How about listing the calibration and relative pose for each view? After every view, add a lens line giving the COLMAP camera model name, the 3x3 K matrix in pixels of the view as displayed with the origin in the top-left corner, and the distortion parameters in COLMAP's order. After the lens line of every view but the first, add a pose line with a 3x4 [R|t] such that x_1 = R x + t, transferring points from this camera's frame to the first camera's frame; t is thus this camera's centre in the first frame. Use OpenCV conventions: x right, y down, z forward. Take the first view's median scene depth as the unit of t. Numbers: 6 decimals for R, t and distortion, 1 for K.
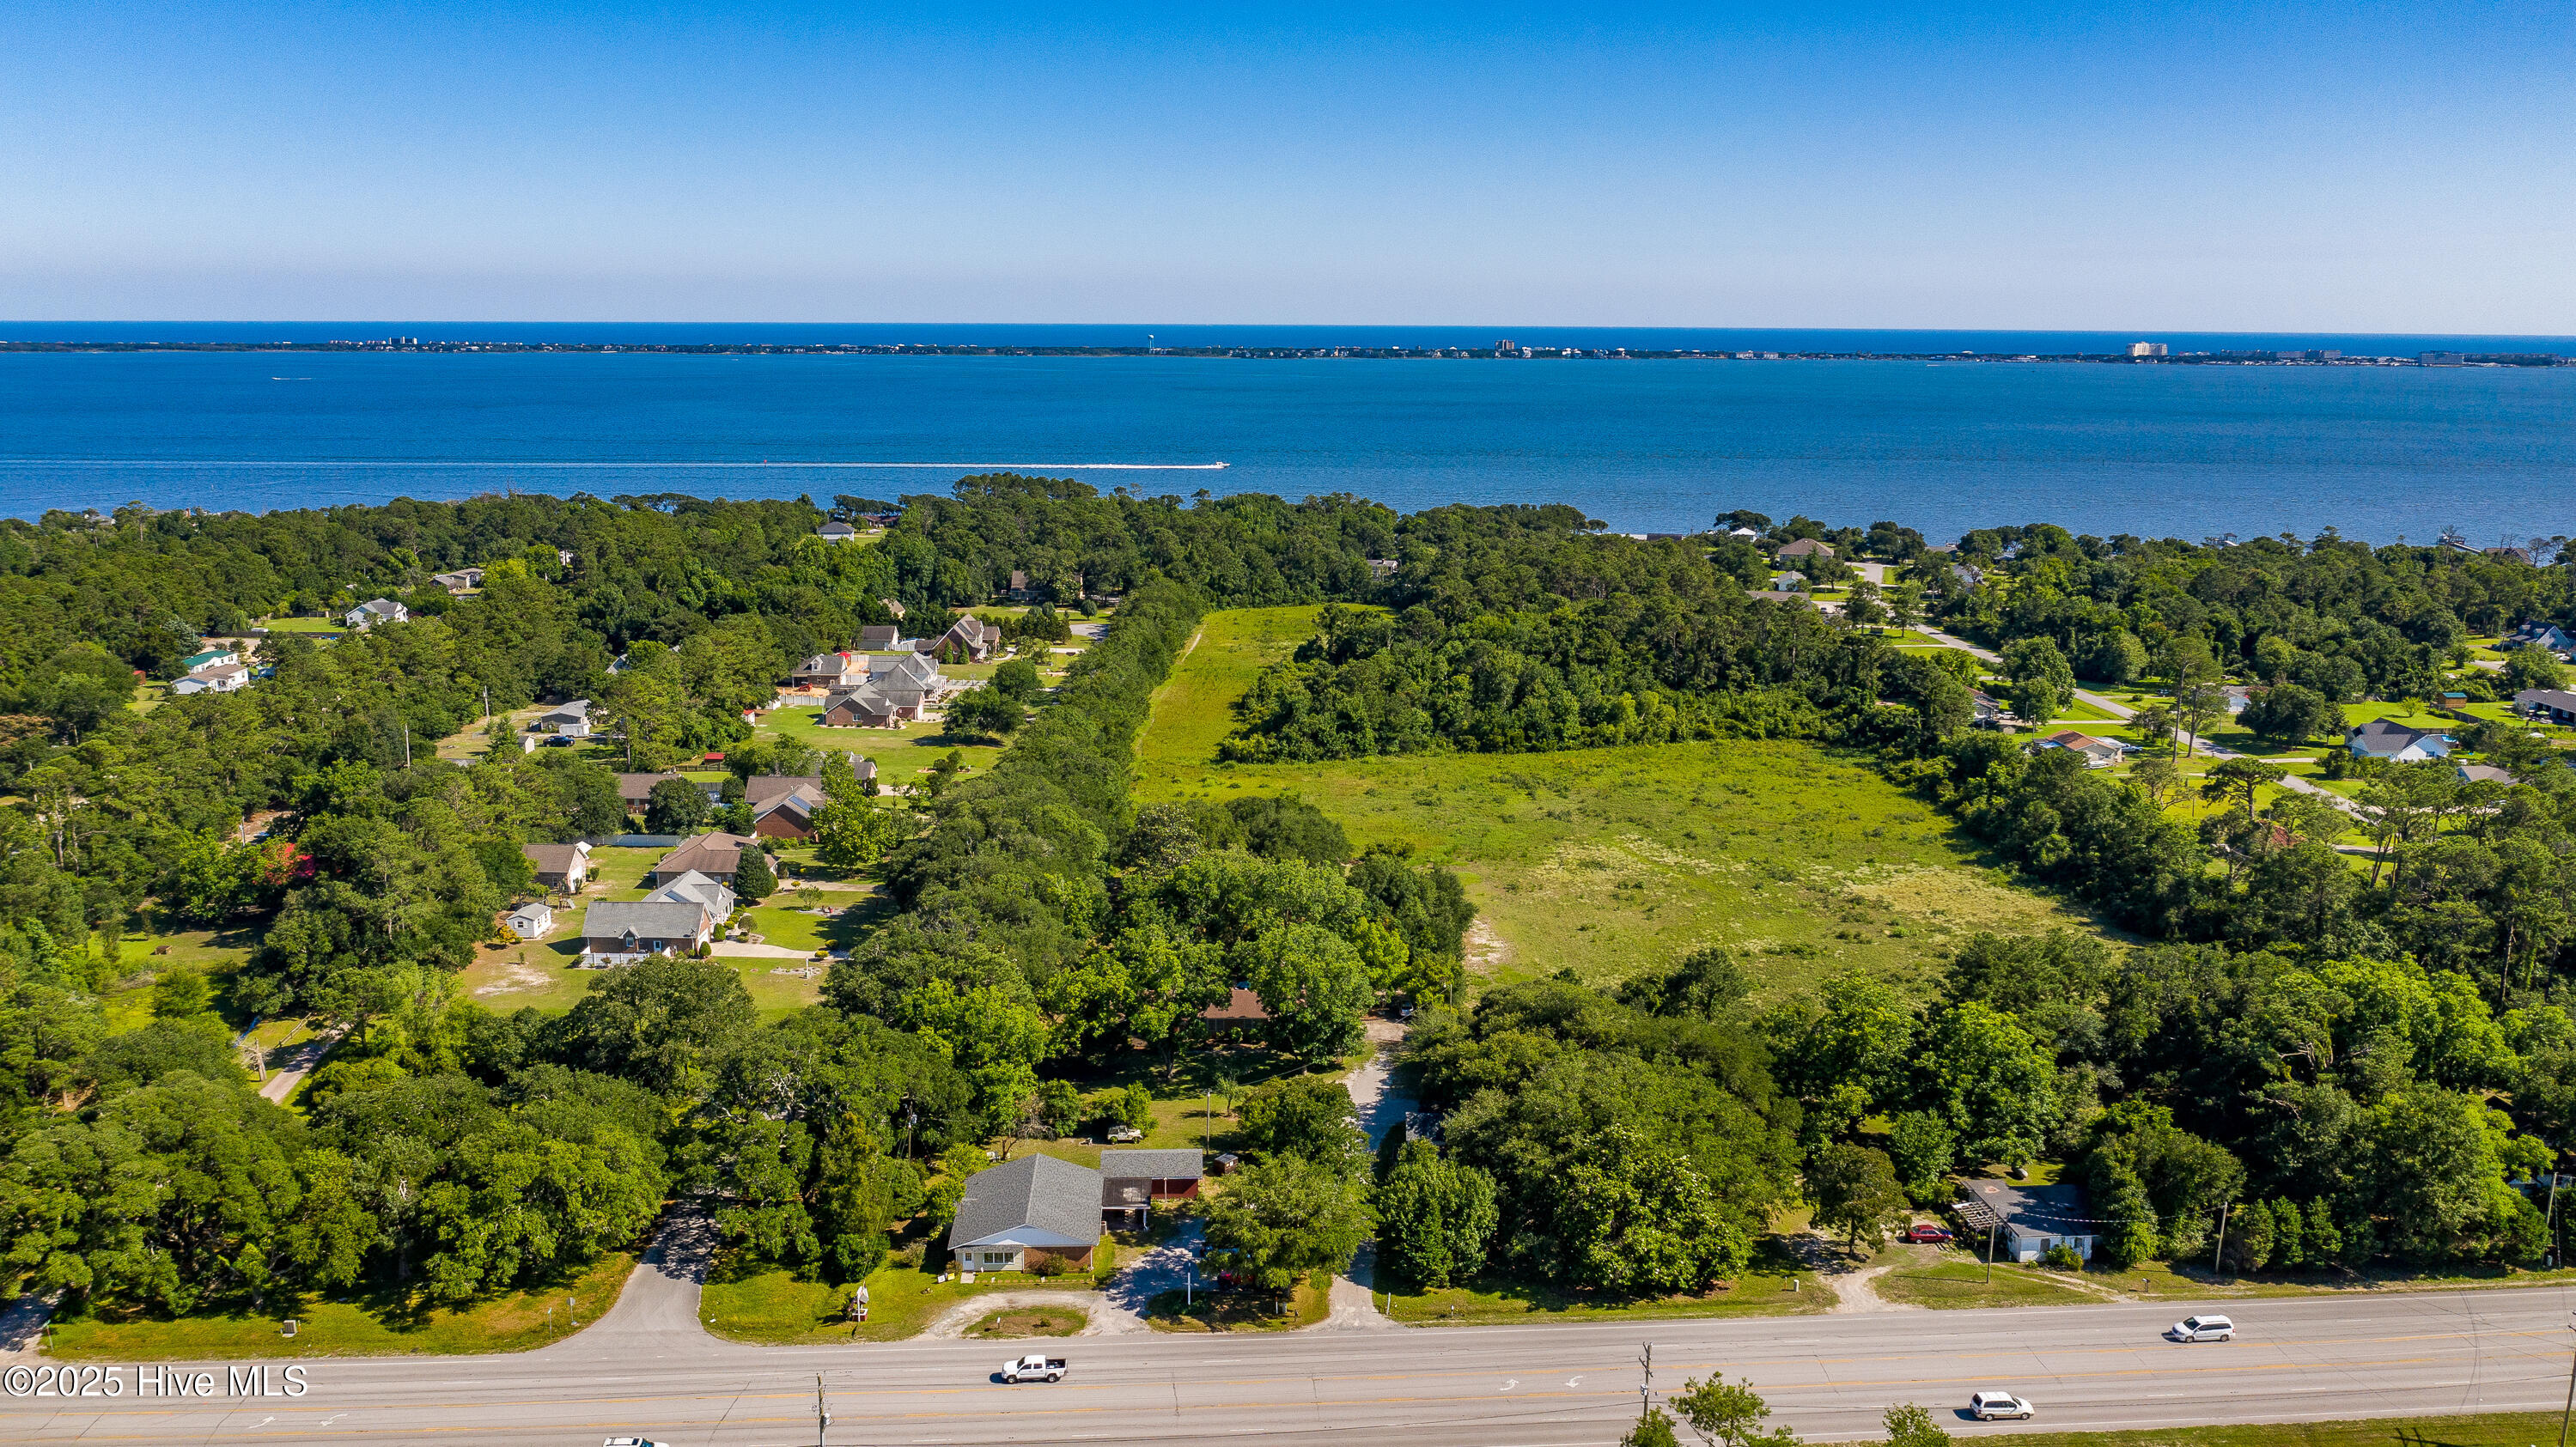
lens RADIAL K [[2095.5, 0, 1285.7], [0, 2095.5, 715.3], [0, 0, 1]] dist [-0.021527, 0.004638]
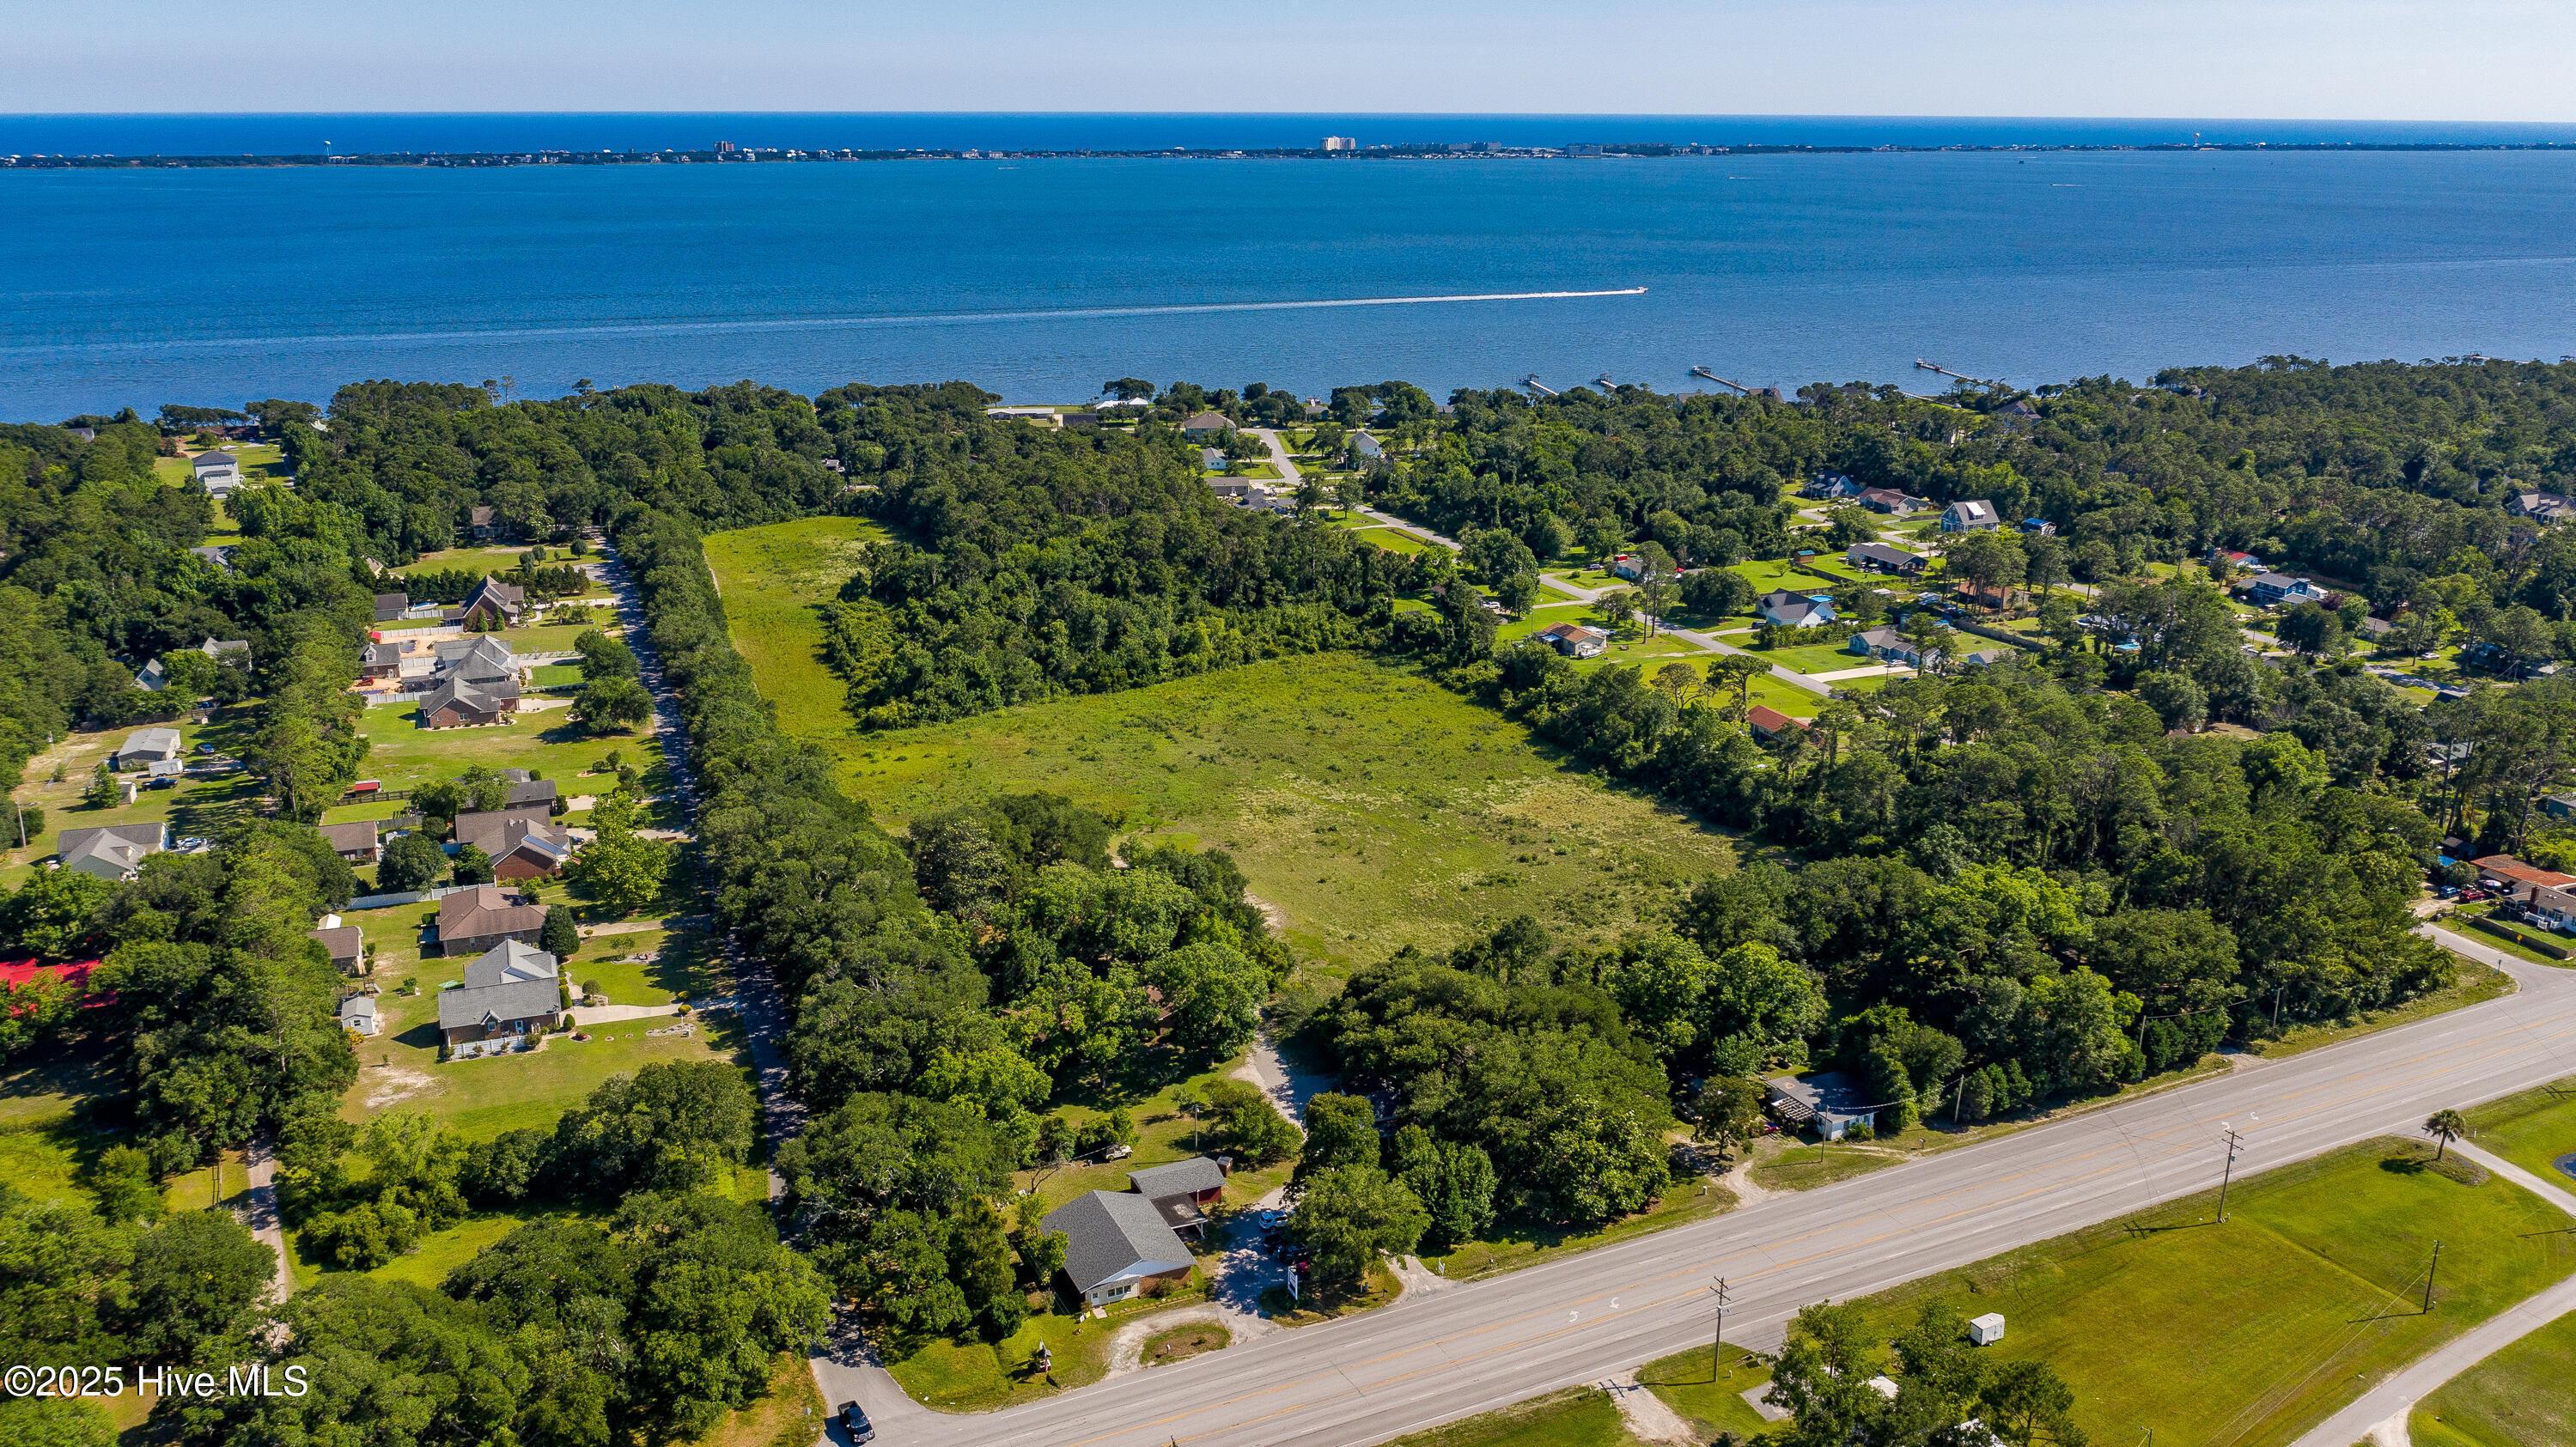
lens RADIAL K [[2071.5, 0, 1285.1], [0, 2071.5, 718.8], [0, 0, 1]] dist [-0.018403, 0.002404]
pose [[0.930546, -0.106957, 0.350206, -0.268204], [0.070053, 0.990724, 0.116439, -0.121983], [-0.359412, -0.083819, 0.929407, -0.064875]]
